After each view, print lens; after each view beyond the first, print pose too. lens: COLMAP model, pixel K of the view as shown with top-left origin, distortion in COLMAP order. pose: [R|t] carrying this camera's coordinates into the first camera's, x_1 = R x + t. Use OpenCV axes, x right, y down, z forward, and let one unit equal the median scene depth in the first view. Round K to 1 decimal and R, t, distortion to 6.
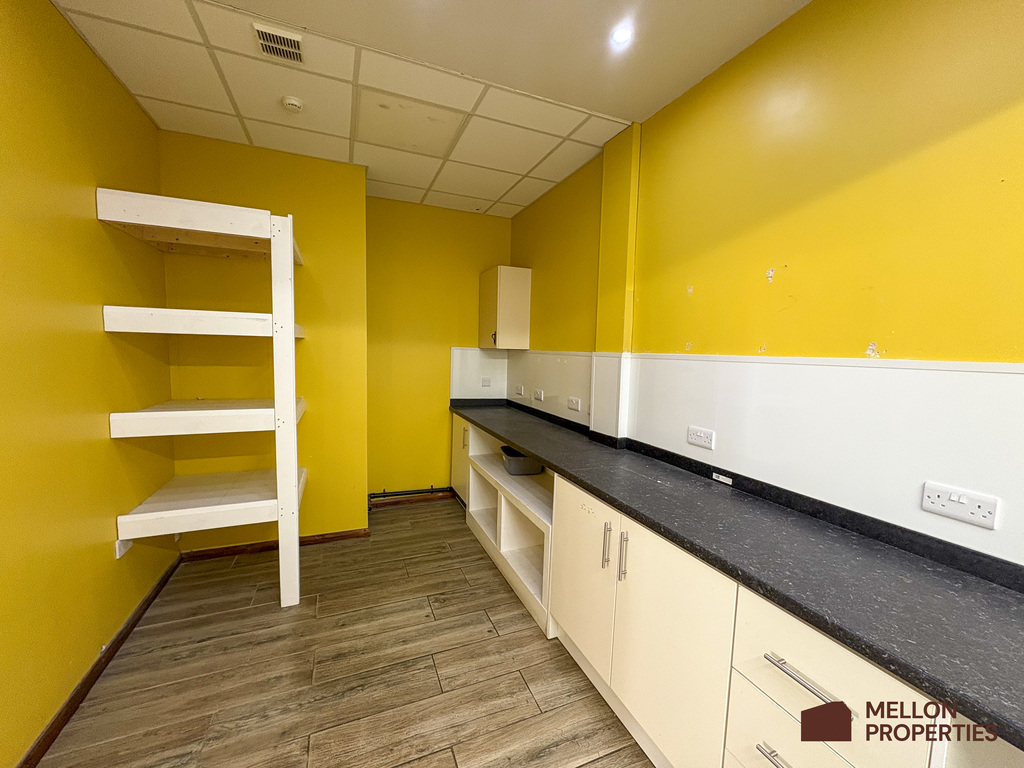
lens RADIAL K [[408.1, 0, 511.8], [0, 408.1, 384.4], [0, 0, 1]] dist [-0.000550, 0.000003]
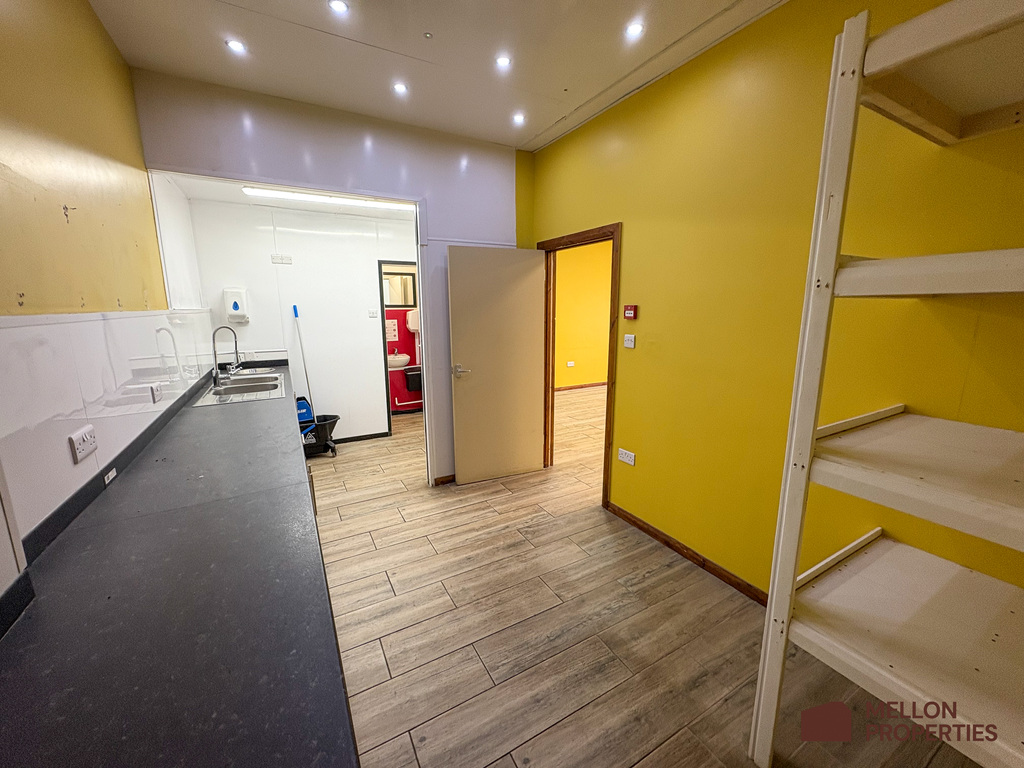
lens RADIAL K [[408.1, 0, 513.2], [0, 408.1, 383.4], [0, 0, 1]] dist [-0.000550, 0.000003]
pose [[-0.992871, 0.000254, -0.119193, -0.141857], [-0.031614, 0.963622, 0.265393, -0.162066], [0.114925, 0.267269, -0.956744, 1.749975]]
